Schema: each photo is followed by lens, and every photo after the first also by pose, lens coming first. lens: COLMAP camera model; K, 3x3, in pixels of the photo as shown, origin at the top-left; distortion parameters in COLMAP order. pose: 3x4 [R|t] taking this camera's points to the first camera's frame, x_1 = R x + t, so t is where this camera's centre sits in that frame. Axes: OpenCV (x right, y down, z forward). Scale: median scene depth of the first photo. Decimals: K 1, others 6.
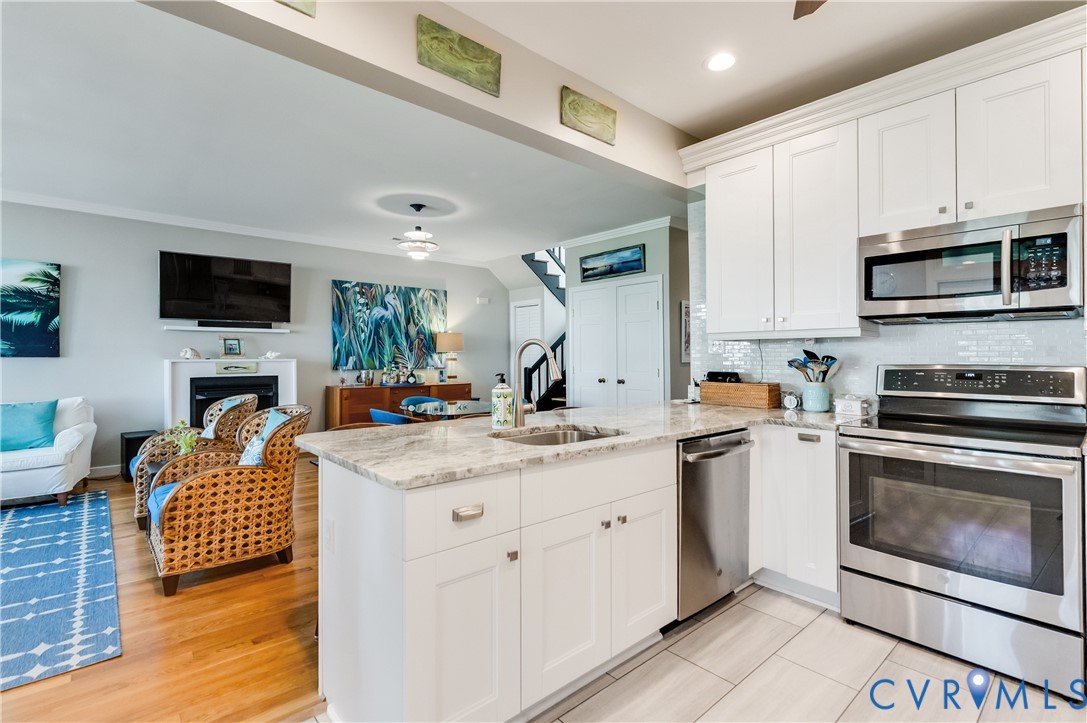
lens RADIAL K [[489.7, 0, 560.3], [0, 489.7, 365.8], [0, 0, 1]] dist [0.004935, -0.003131]
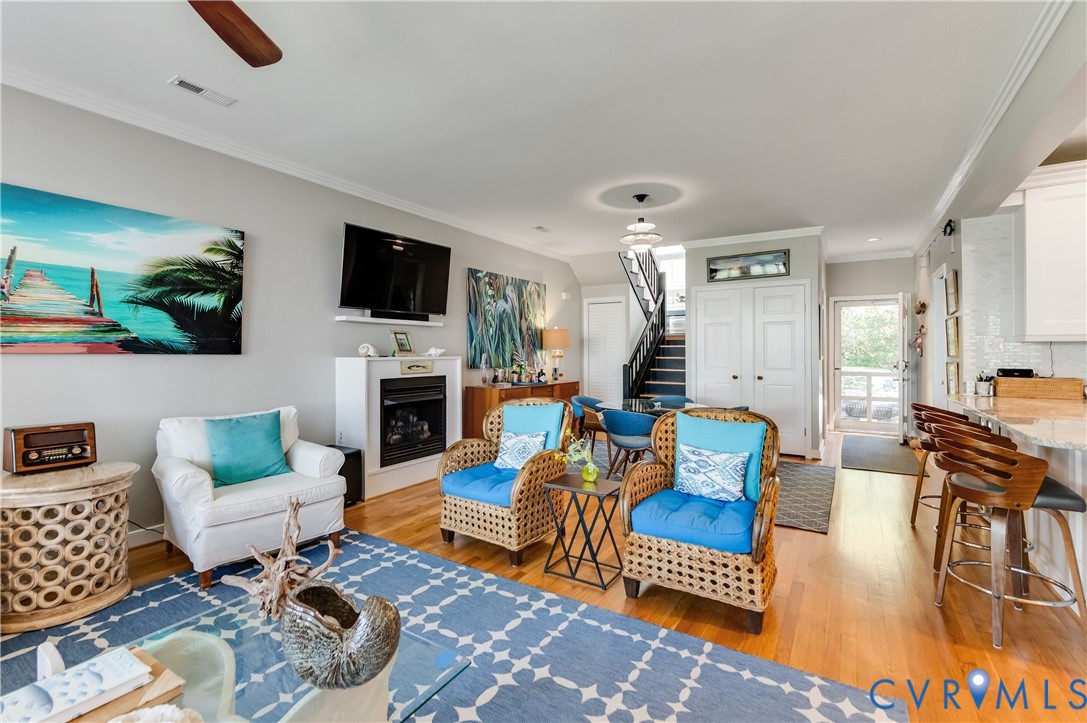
lens RADIAL K [[489.7, 0, 562.2], [0, 489.7, 345.9], [0, 0, 1]] dist [0.004935, -0.003131]
pose [[0.960589, 0.006557, 0.277895, -0.788087], [0.002951, 0.999425, -0.033784, -0.003503], [-0.277957, 0.033273, 0.960017, 0.143236]]
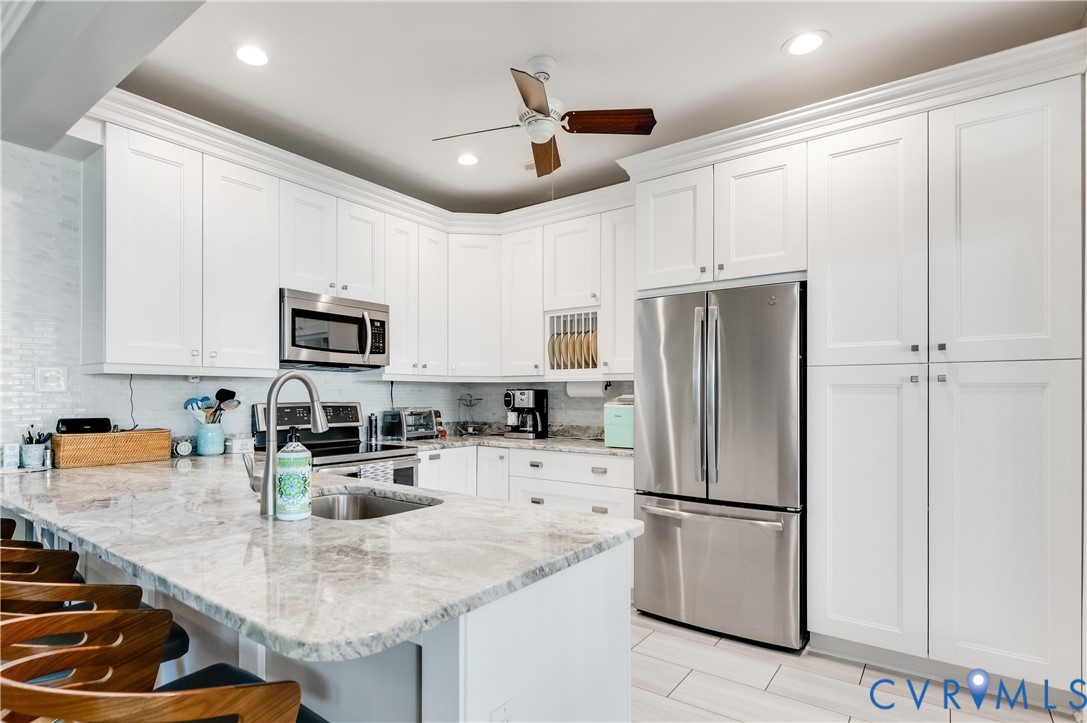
lens RADIAL K [[573.0, 0, 465.7], [0, 573.0, 402.2], [0, 0, 1]] dist [0.003558, -0.001182]
pose [[-0.118107, -0.012512, 0.992922, -0.416800], [0.016599, 0.999756, 0.014573, -0.009941], [-0.992862, 0.018203, -0.117871, 0.435043]]
